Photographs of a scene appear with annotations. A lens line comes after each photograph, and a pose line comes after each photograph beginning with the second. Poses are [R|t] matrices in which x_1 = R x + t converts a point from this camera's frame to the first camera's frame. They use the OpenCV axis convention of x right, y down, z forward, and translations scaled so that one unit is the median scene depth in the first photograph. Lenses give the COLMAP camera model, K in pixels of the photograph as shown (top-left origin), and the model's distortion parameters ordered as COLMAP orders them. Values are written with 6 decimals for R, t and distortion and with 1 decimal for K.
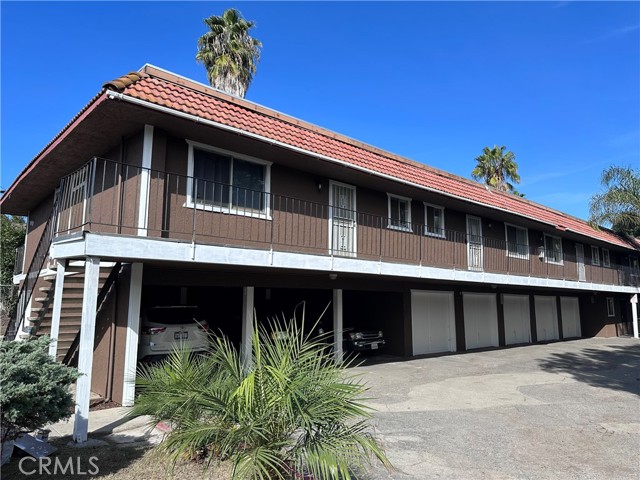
lens RADIAL K [[442.7, 0, 319.2], [0, 442.7, 242.8], [0, 0, 1]] dist [-0.068699, -0.000170]
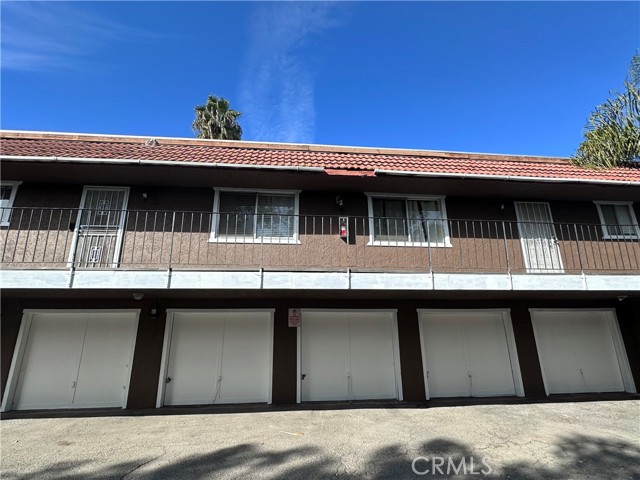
lens RADIAL K [[342.2, 0, 319.7], [0, 342.2, 235.1], [0, 0, 1]] dist [-0.014258, 0.000563]
pose [[0.799158, -0.152272, -0.581515, 0.183522], [0.083016, 0.986072, -0.144121, 0.022105], [0.595361, 0.066900, 0.800668, 0.171887]]
